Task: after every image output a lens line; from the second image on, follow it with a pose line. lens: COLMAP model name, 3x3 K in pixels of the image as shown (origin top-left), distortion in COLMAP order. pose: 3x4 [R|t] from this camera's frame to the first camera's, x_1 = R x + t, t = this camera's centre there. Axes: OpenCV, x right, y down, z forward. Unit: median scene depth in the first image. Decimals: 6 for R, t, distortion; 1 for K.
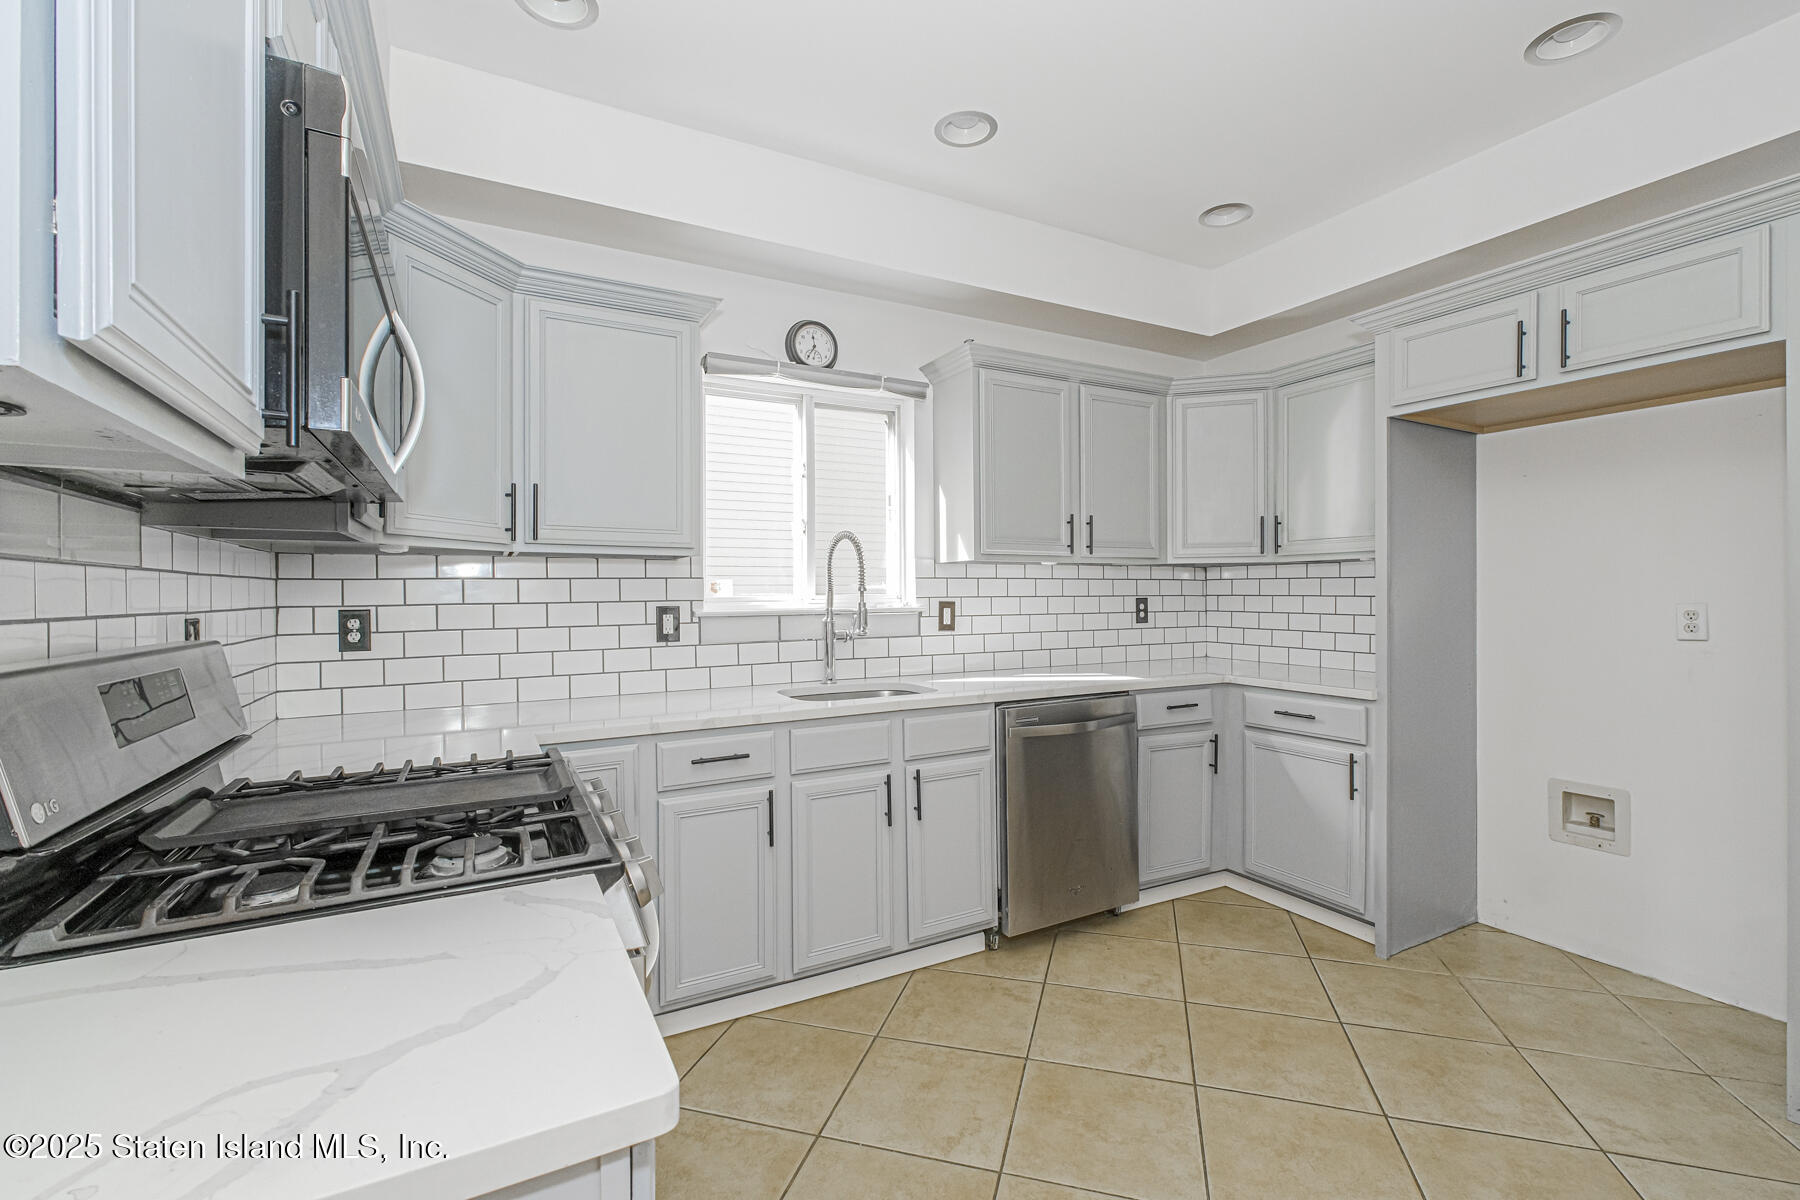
lens RADIAL K [[778.1, 0, 910.2], [0, 778.1, 577.2], [0, 0, 1]] dist [-0.001098, -0.000038]
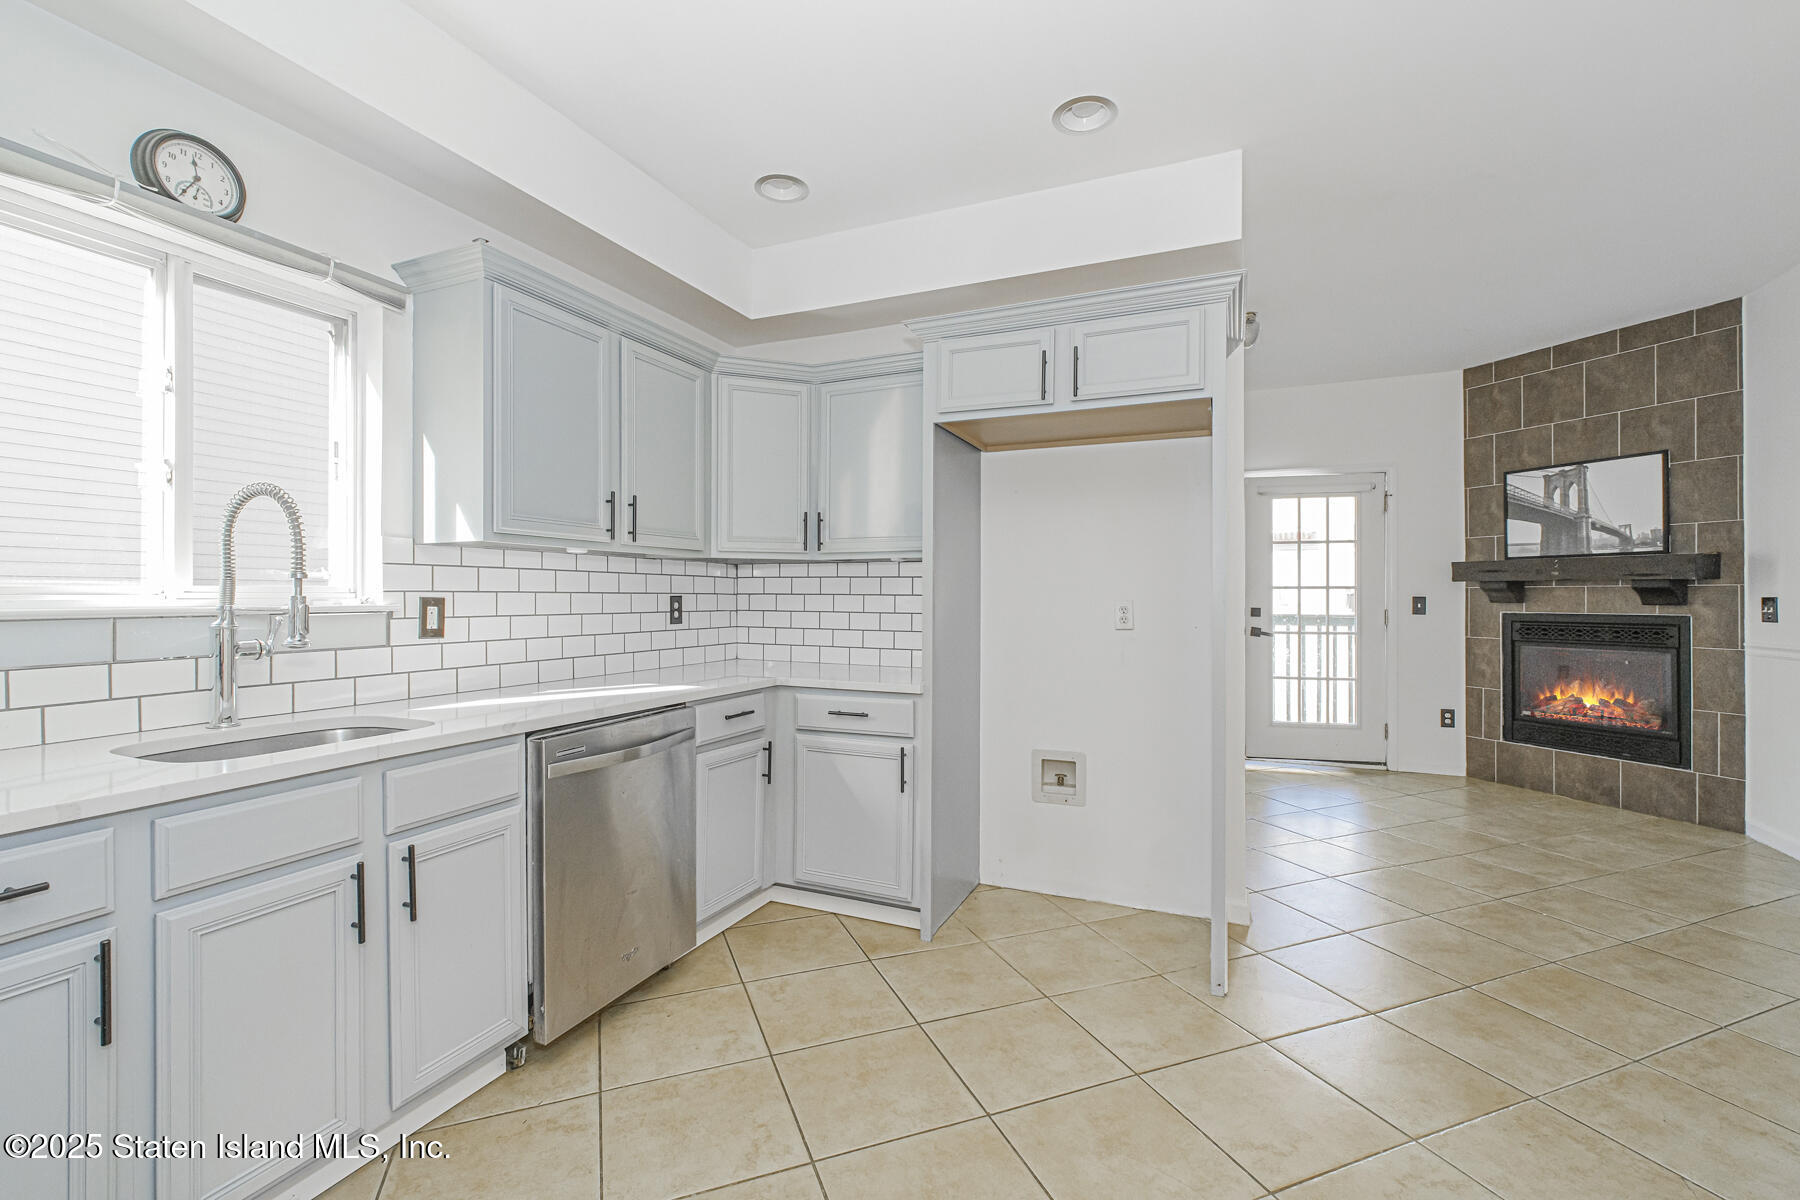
lens RADIAL K [[778.1, 0, 899.3], [0, 778.1, 589.1], [0, 0, 1]] dist [-0.001098, -0.000038]
pose [[0.793435, 0.012525, 0.608527, -0.056633], [-0.019068, 0.999809, 0.004283, 0.014112], [-0.608357, -0.015002, 0.793522, 0.187400]]
